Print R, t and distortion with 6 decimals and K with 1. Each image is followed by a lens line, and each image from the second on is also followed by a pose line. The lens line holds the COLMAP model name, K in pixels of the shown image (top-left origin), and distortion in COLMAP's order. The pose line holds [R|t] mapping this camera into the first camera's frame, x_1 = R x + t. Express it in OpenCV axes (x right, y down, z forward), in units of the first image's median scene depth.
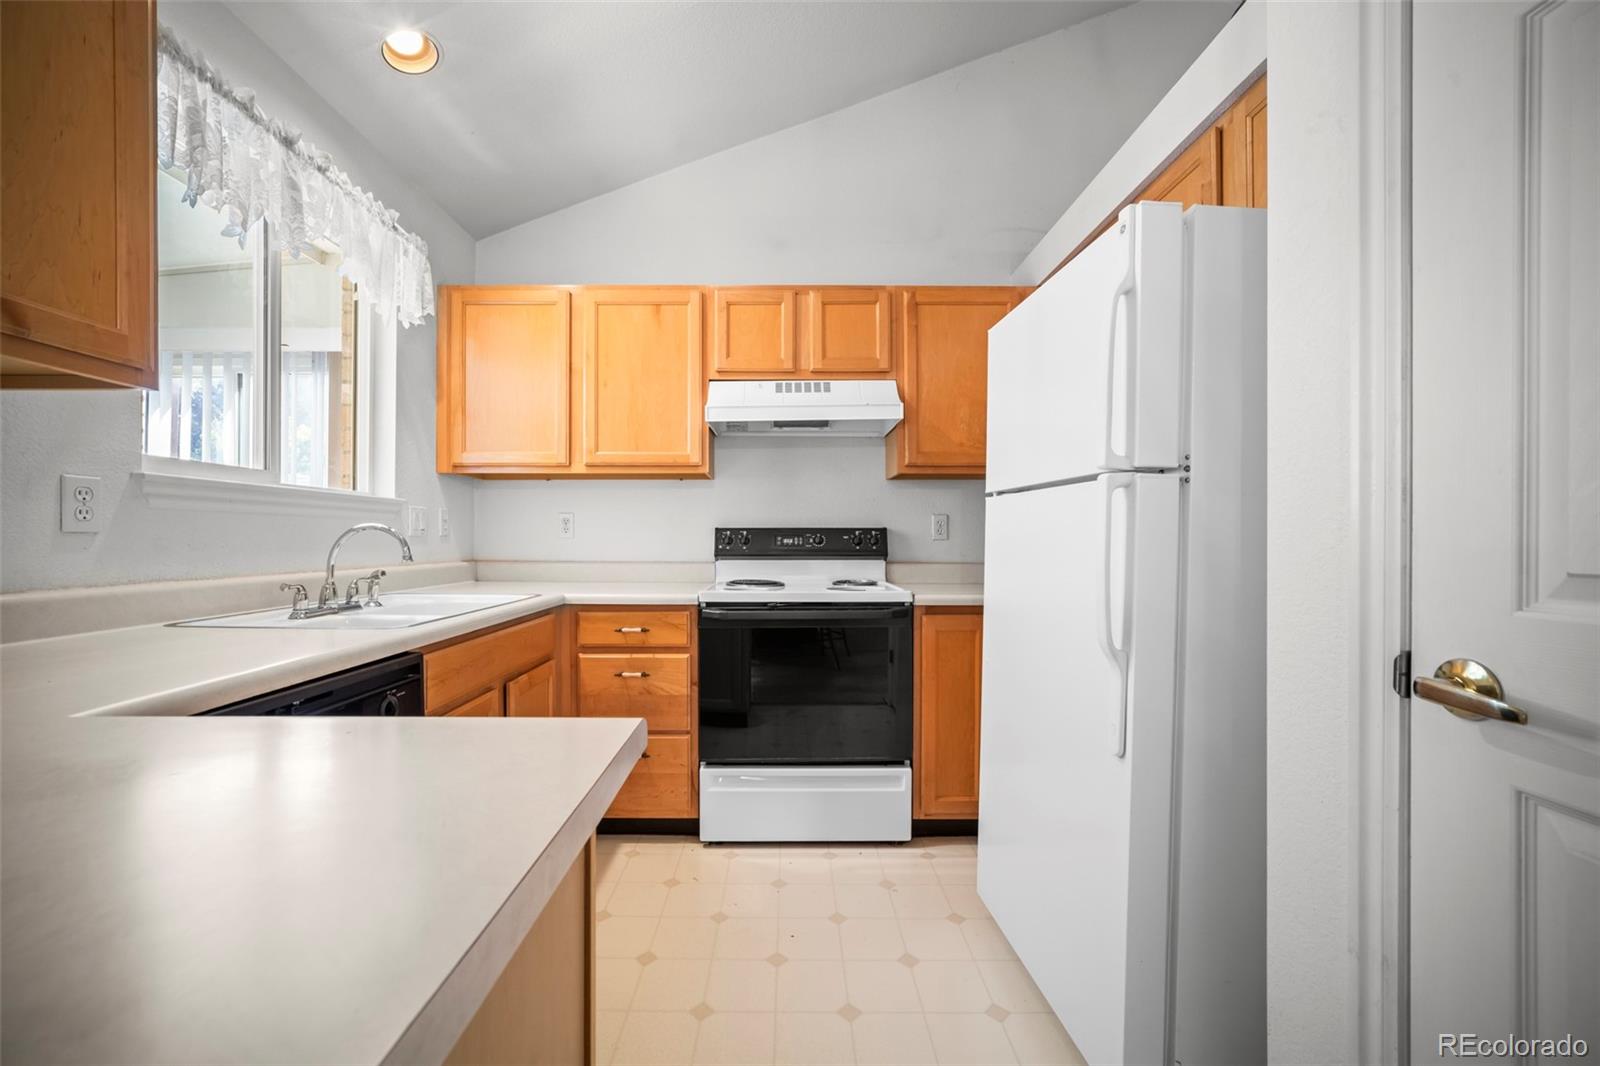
lens RADIAL K [[633.9, 0, 780.7], [0, 633.9, 540.7], [0, 0, 1]] dist [-0.018469, 0.007885]
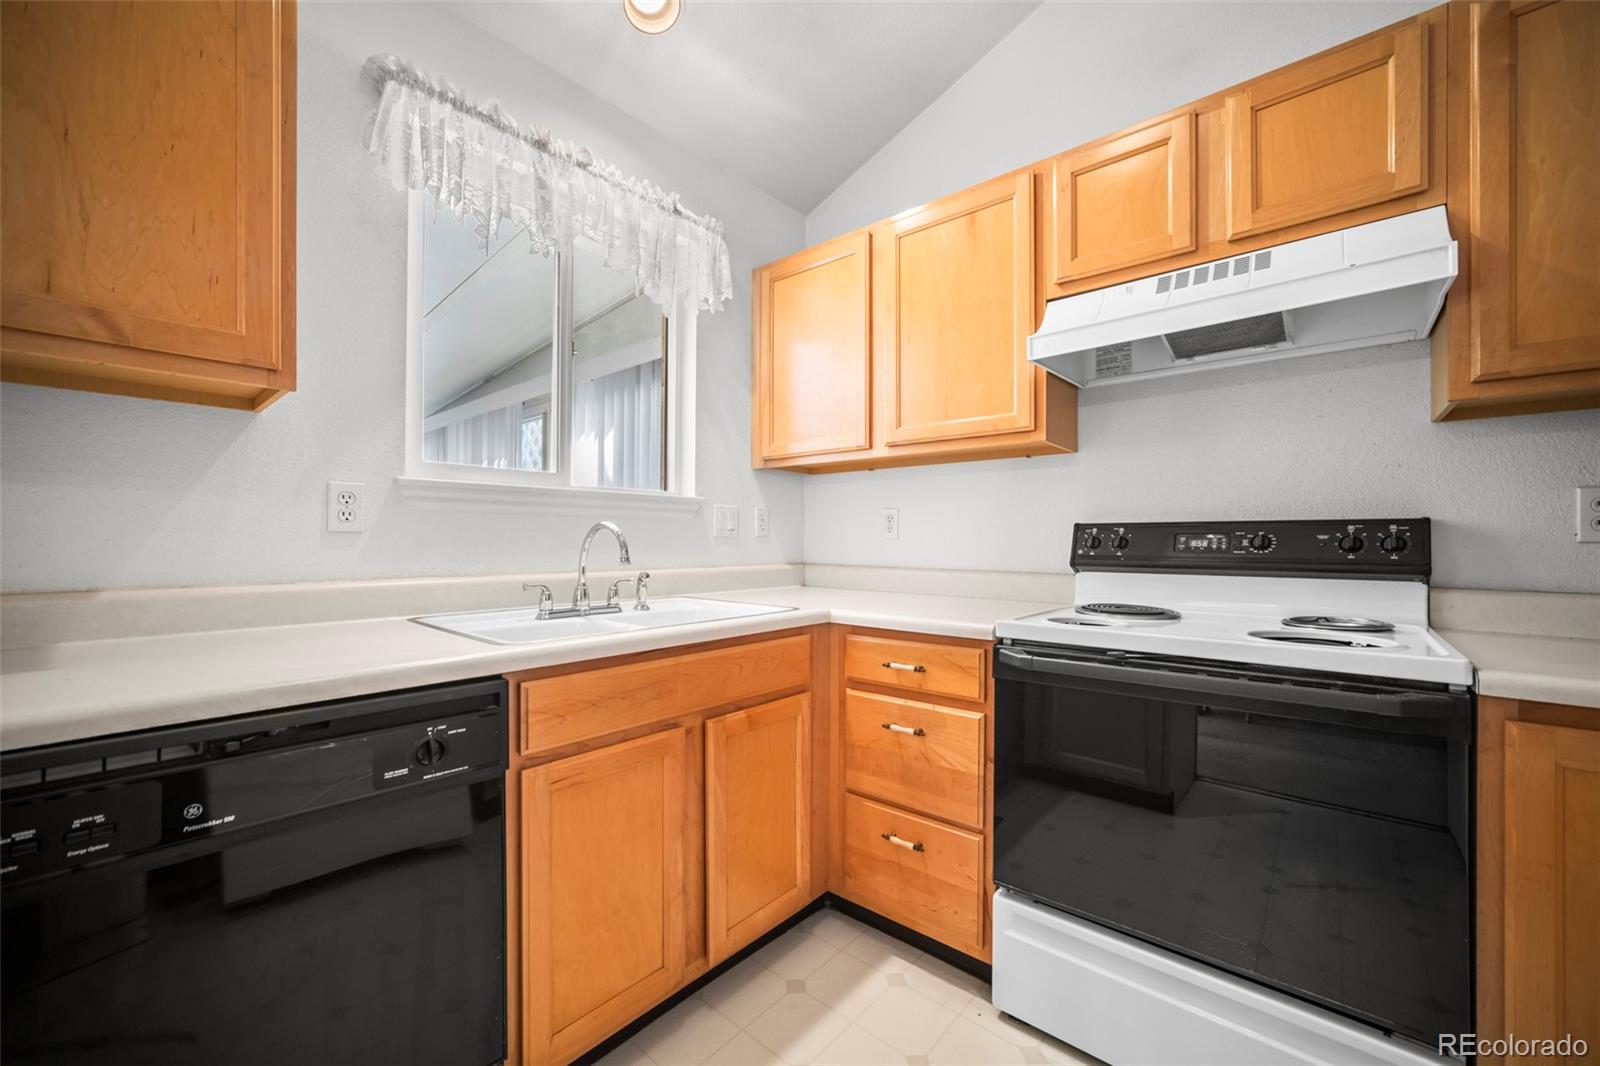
lens RADIAL K [[633.9, 0, 796.7], [0, 633.9, 541.6], [0, 0, 1]] dist [-0.018469, 0.007885]
pose [[0.758693, 0.002536, -0.651444, 0.137147], [-0.004392, 0.999990, -0.001222, 0.001245], [0.651434, 0.003789, 0.758696, 0.375182]]
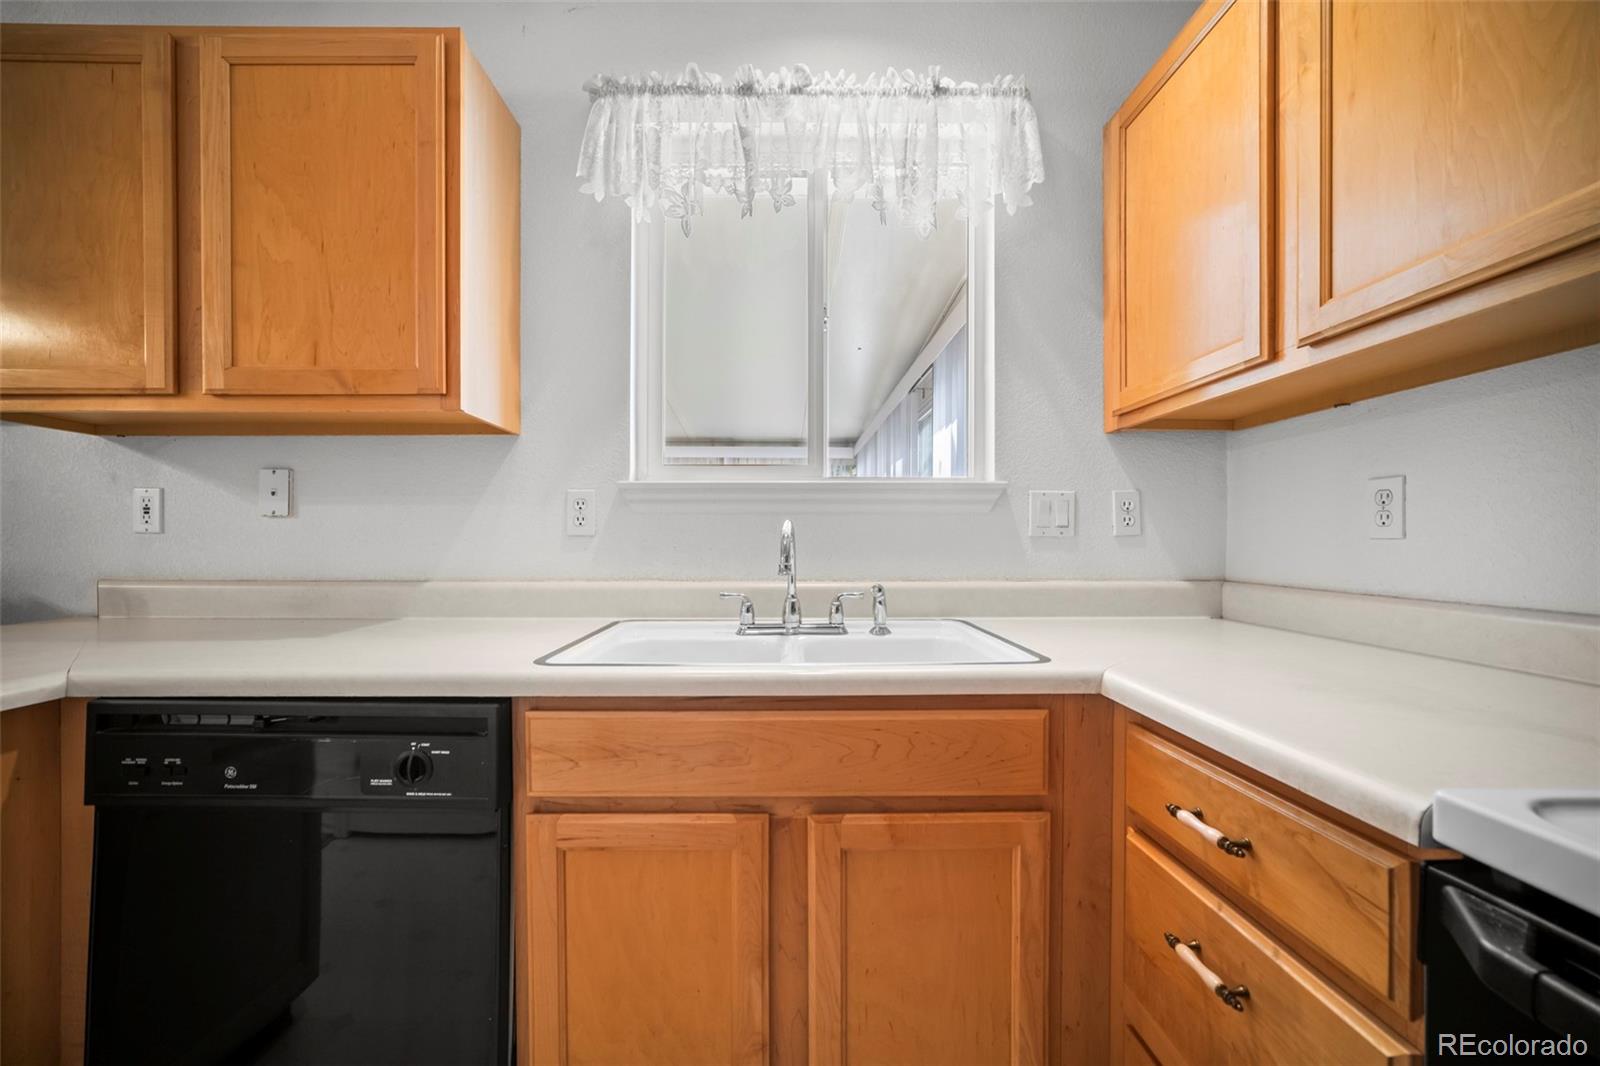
lens RADIAL K [[633.9, 0, 785.2], [0, 633.9, 546.6], [0, 0, 1]] dist [-0.018469, 0.007885]
pose [[0.014049, 0.008191, -0.999868, 0.074666], [-0.002286, 0.999964, 0.008159, -0.001445], [0.999899, 0.002171, 0.014067, 0.776549]]
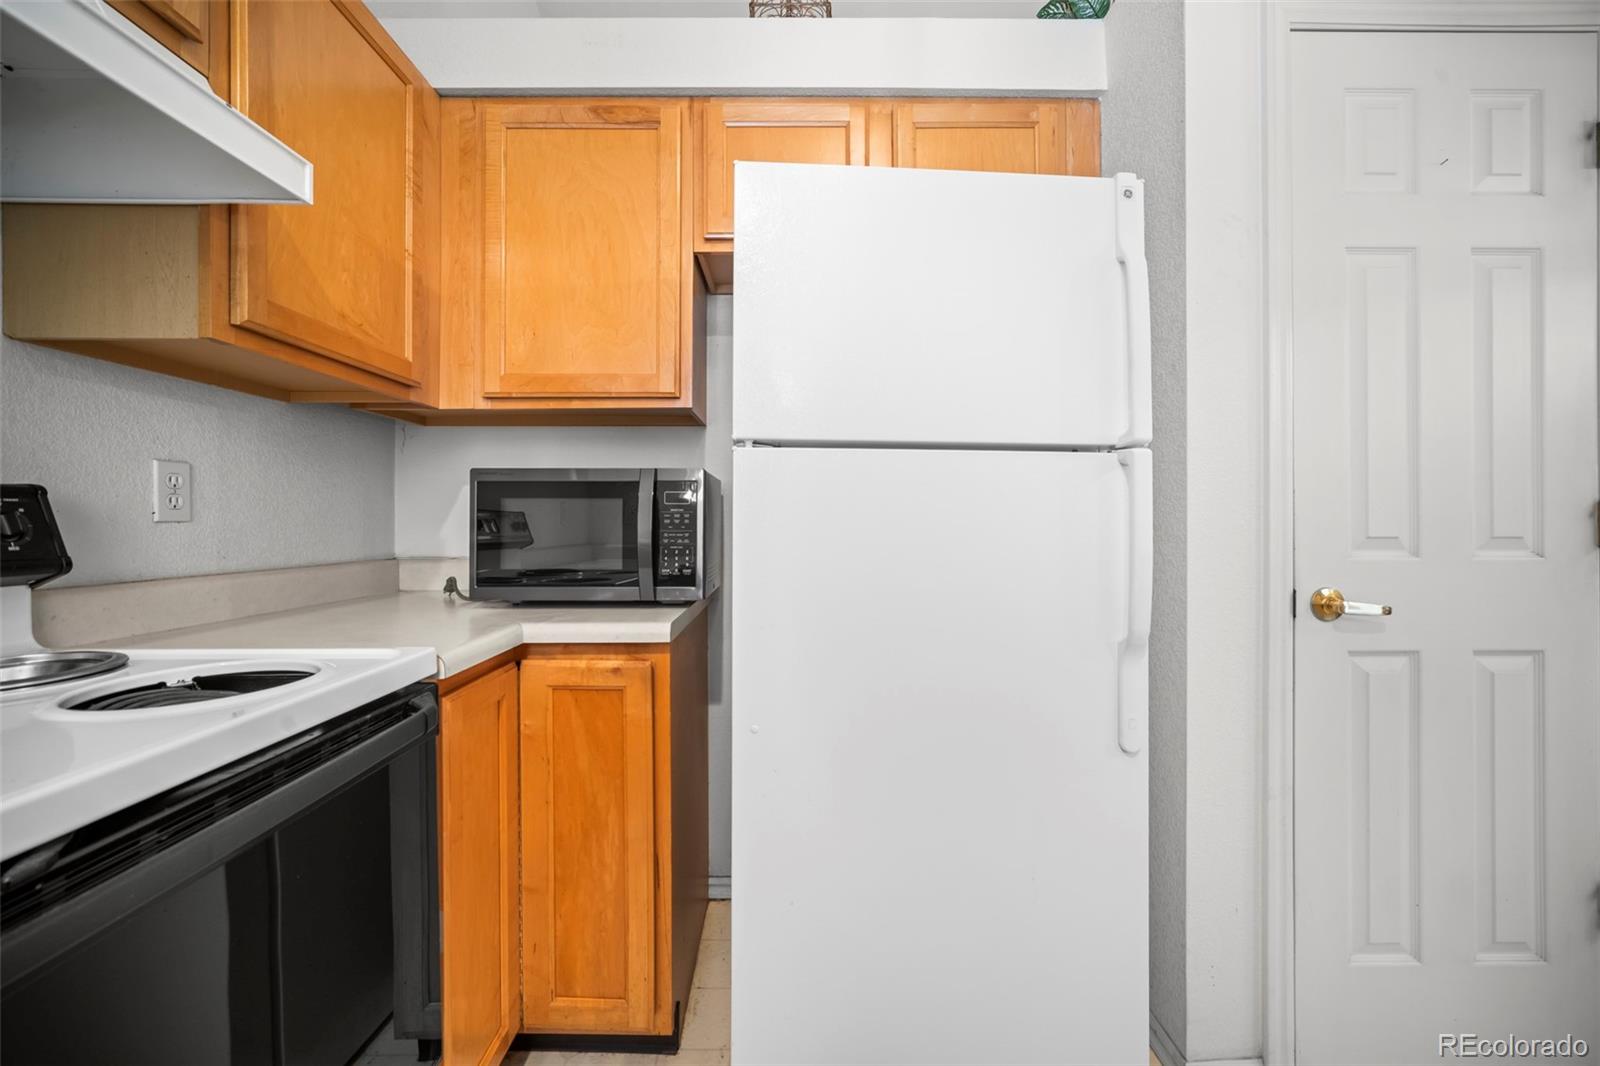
lens RADIAL K [[633.9, 0, 803.4], [0, 633.9, 524.2], [0, 0, 1]] dist [-0.018469, 0.007885]
pose [[-0.025063, 0.000521, 0.999686, -0.208048], [0.007695, 0.999970, -0.000328, 0.003572], [-0.999656, 0.007684, -0.025066, 0.761052]]
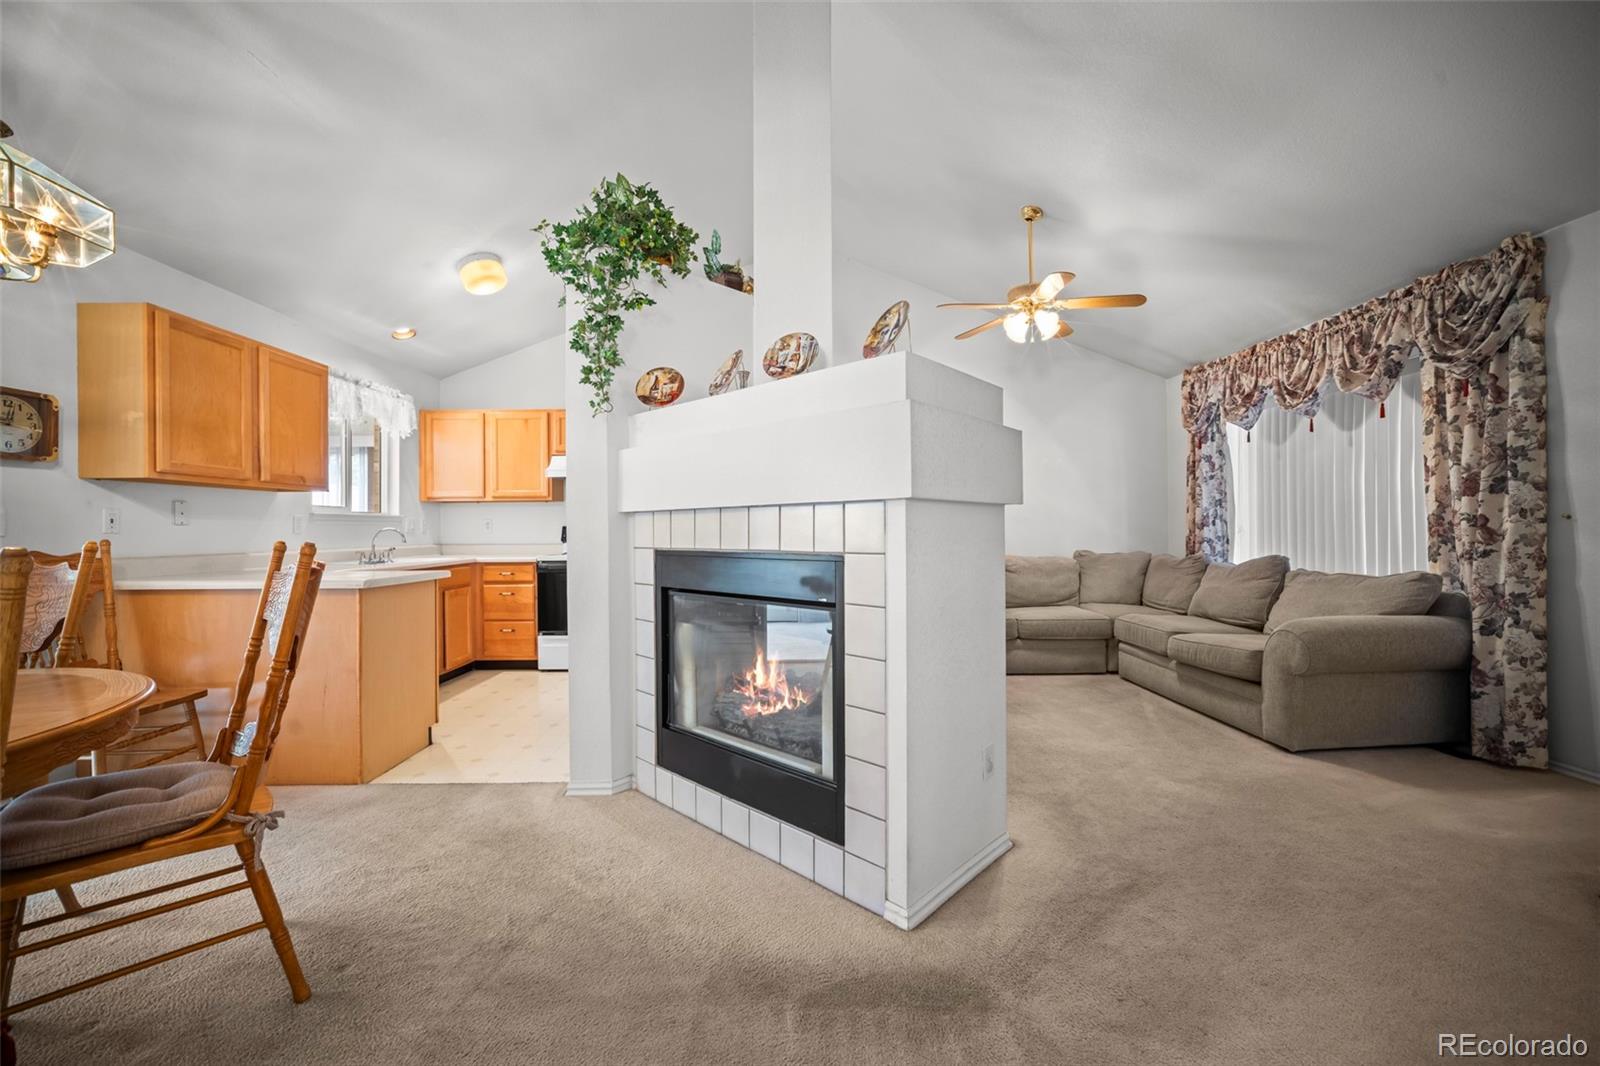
lens RADIAL K [[633.9, 0, 795.2], [0, 633.9, 526.8], [0, 0, 1]] dist [-0.018469, 0.007885]
pose [[0.999910, -0.009270, 0.009717, 0.748861], [0.009323, 0.999941, -0.005484, -0.002173], [-0.009666, 0.005574, 0.999938, -1.213321]]
